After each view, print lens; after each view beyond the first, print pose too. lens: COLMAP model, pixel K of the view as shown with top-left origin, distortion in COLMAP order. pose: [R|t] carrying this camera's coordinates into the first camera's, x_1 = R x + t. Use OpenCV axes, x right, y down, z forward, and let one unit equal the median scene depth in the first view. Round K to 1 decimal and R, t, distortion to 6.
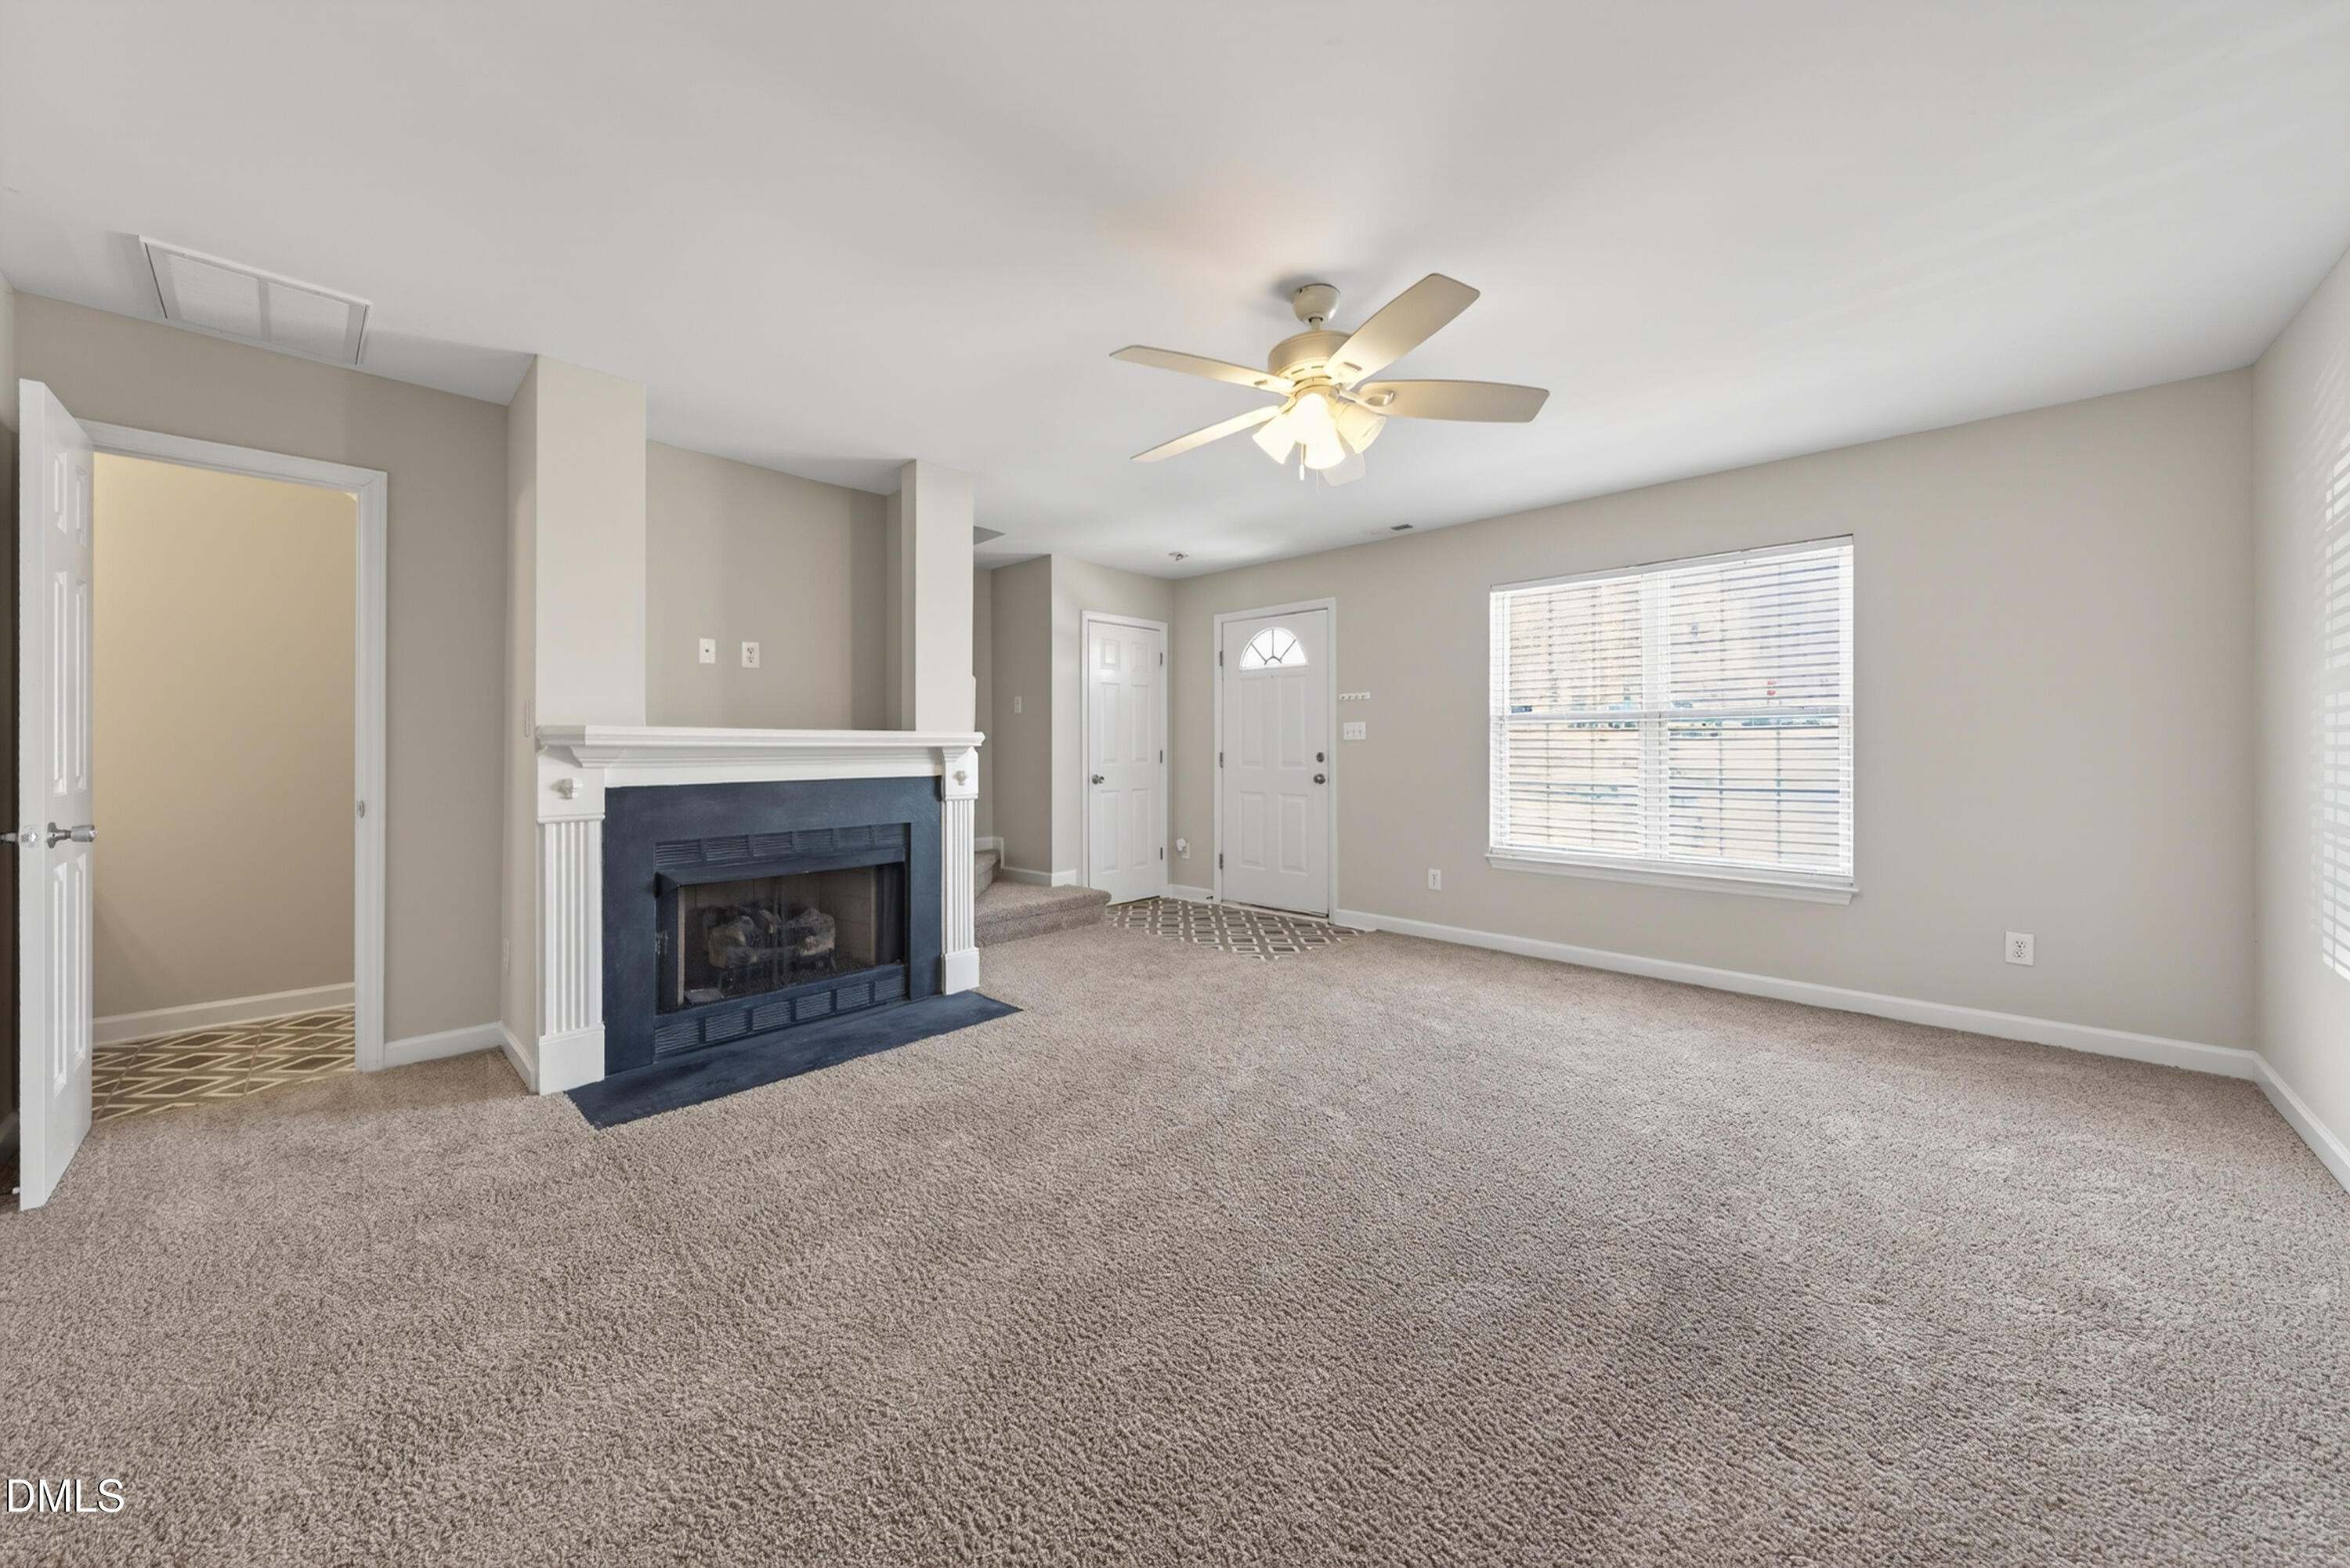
lens RADIAL K [[825.1, 0, 1193.3], [0, 825.1, 740.3], [0, 0, 1]] dist [-0.004356, 0.000009]
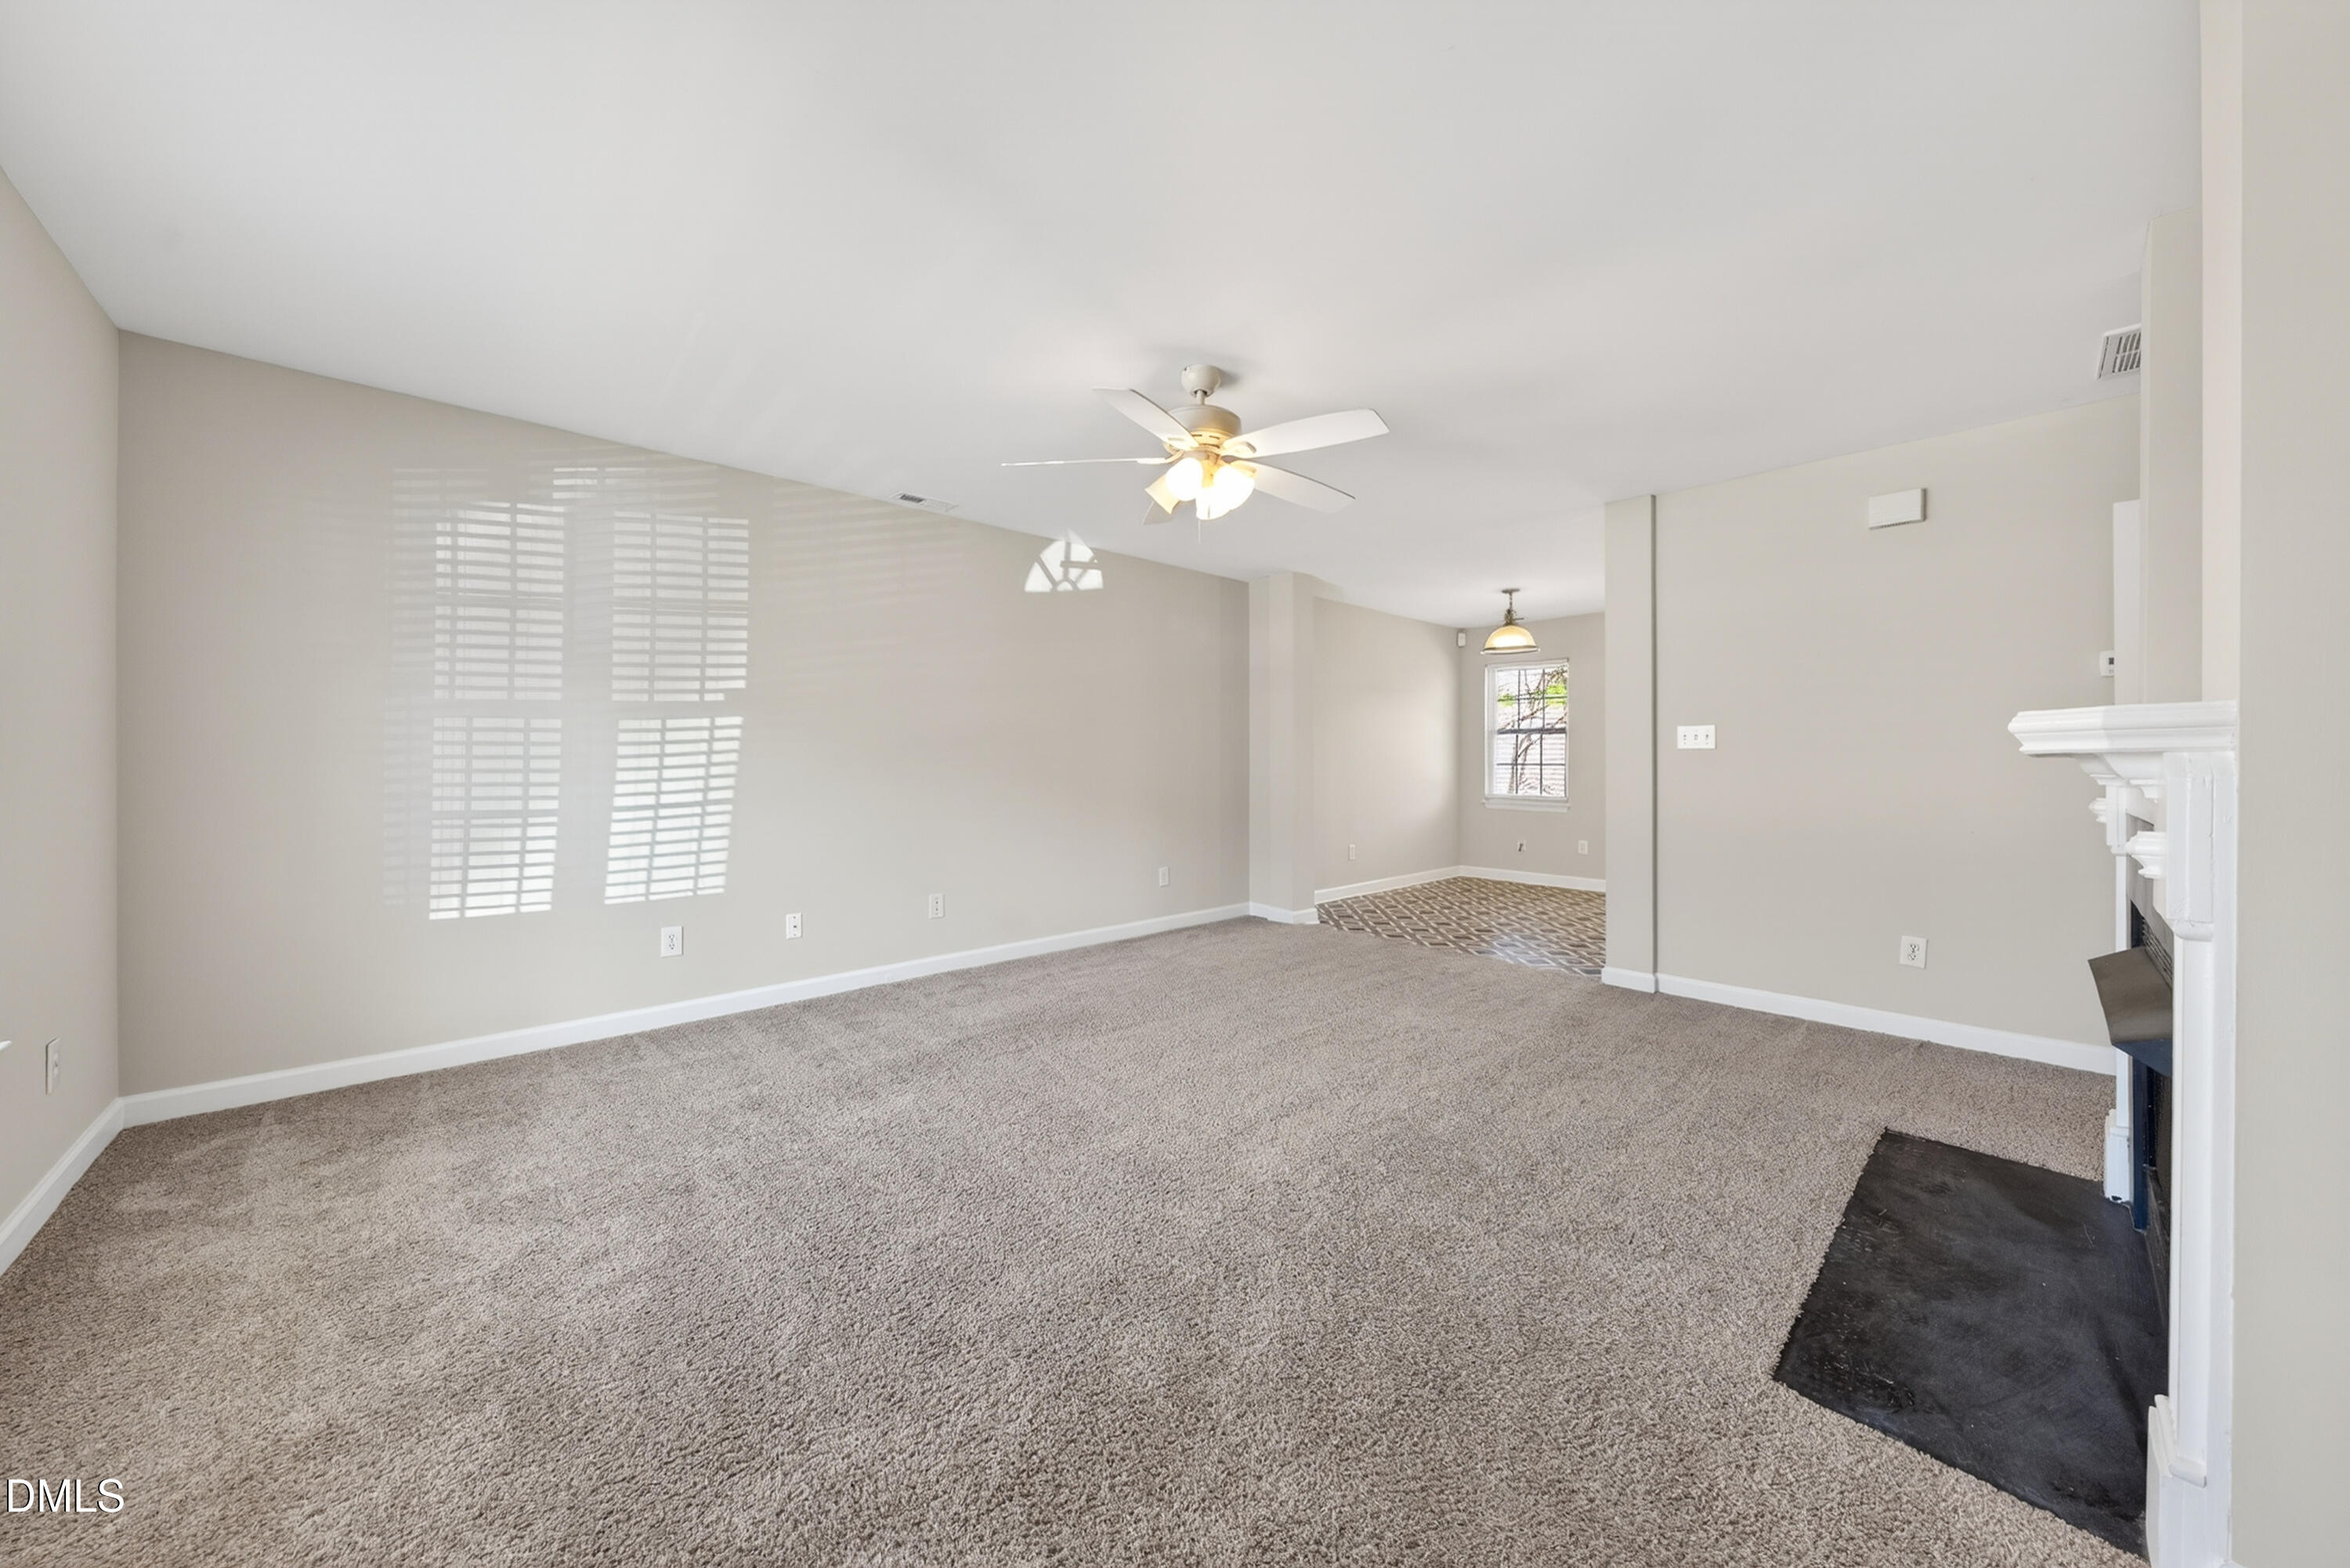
lens RADIAL K [[823.8, 0, 1165.2], [0, 823.8, 691.1], [0, 0, 1]] dist [-0.002074, -0.000046]
pose [[-0.995091, 0.003294, 0.098905, 0.060098], [-0.005089, 0.996419, -0.084394, 0.007106], [-0.098829, -0.084483, -0.991512, 1.396642]]
